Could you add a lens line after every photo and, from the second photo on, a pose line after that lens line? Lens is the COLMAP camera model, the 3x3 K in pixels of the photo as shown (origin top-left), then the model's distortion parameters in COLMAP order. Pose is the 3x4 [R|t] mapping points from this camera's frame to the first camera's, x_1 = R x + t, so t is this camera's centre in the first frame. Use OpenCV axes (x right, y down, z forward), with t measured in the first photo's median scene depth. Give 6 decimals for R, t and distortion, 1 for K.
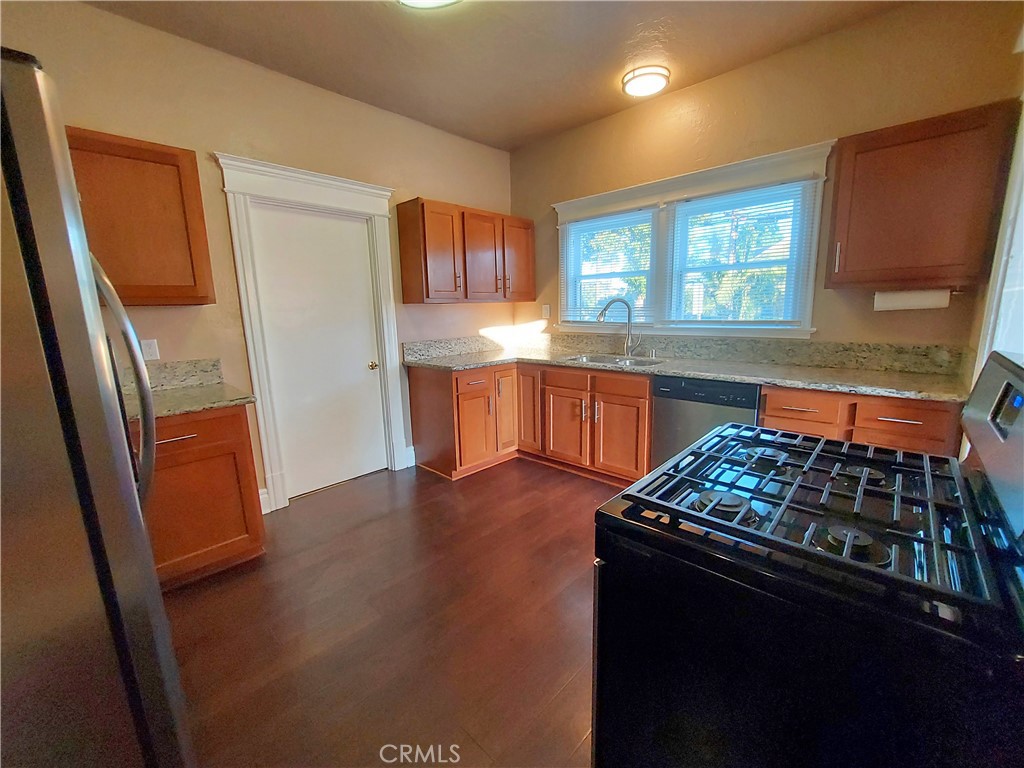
lens RADIAL K [[413.5, 0, 509.3], [0, 413.5, 382.9], [0, 0, 1]] dist [-0.015988, -0.000150]
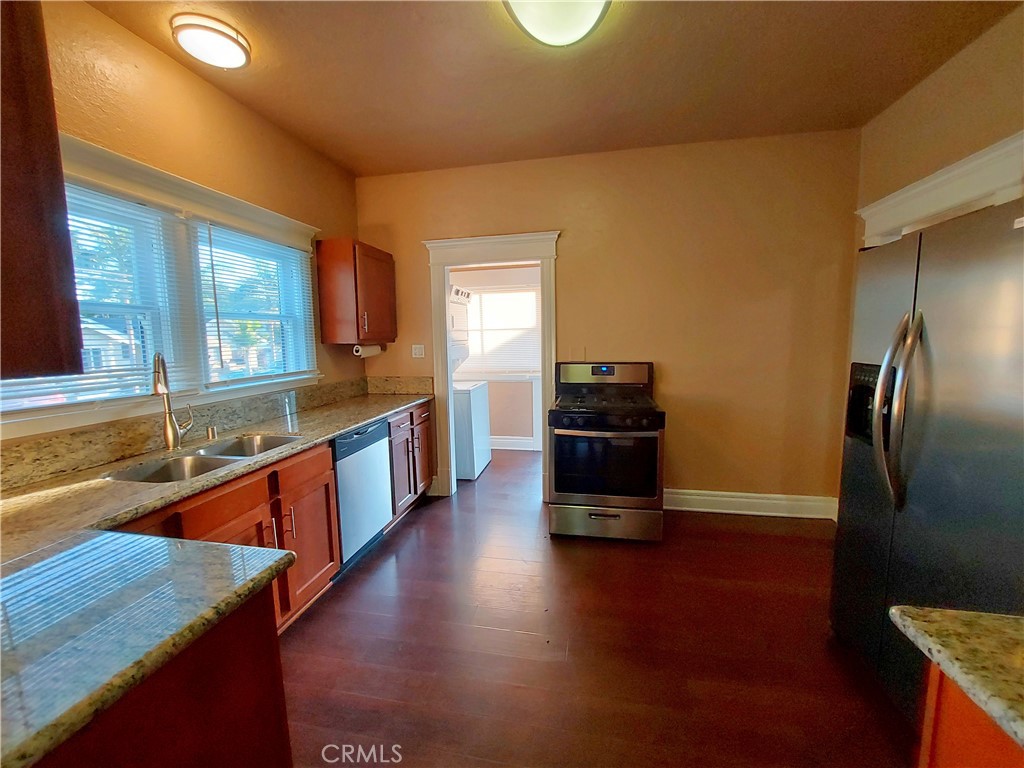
lens RADIAL K [[413.5, 0, 511.5], [0, 413.5, 386.2], [0, 0, 1]] dist [-0.015988, -0.000150]
pose [[-0.536496, -0.064675, 0.841421, -0.475520], [0.184045, 0.964092, 0.191452, -0.185058], [-0.823590, 0.257573, -0.505328, 0.933915]]
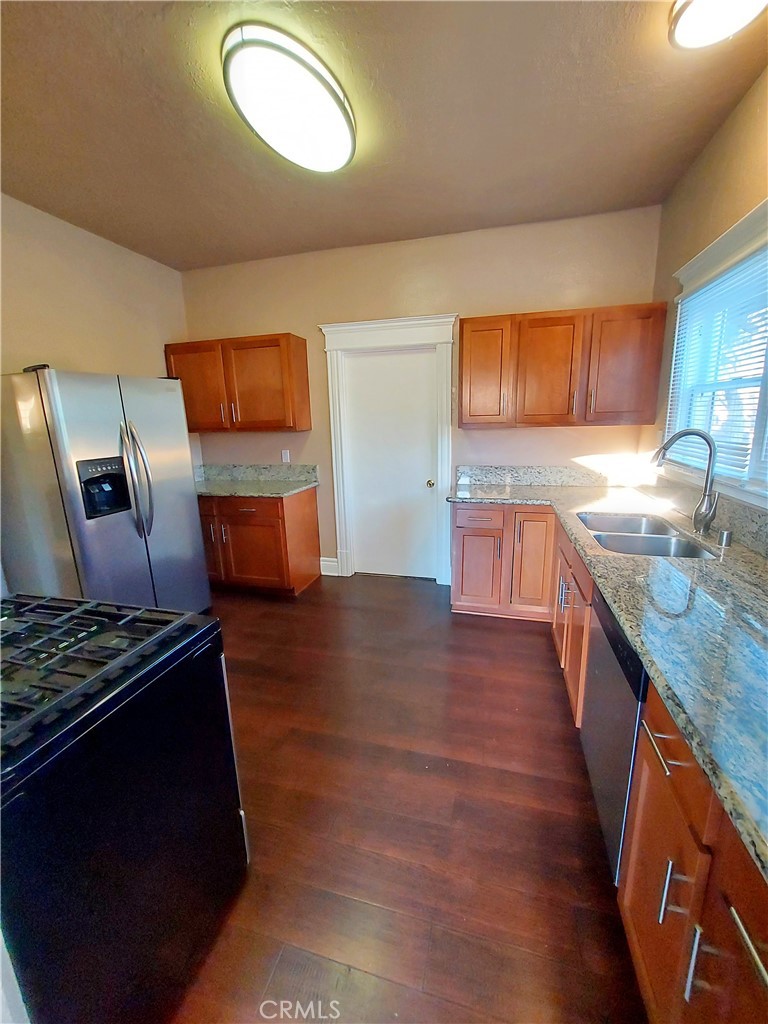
lens RADIAL K [[413.5, 0, 381.7], [0, 413.5, 511.7], [0, 0, 1]] dist [-0.015988, -0.000150]
pose [[0.477605, 0.201345, -0.855192, 0.588526], [-0.138717, 0.978458, 0.152896, -0.125453], [0.867555, 0.045605, 0.495247, 0.365853]]
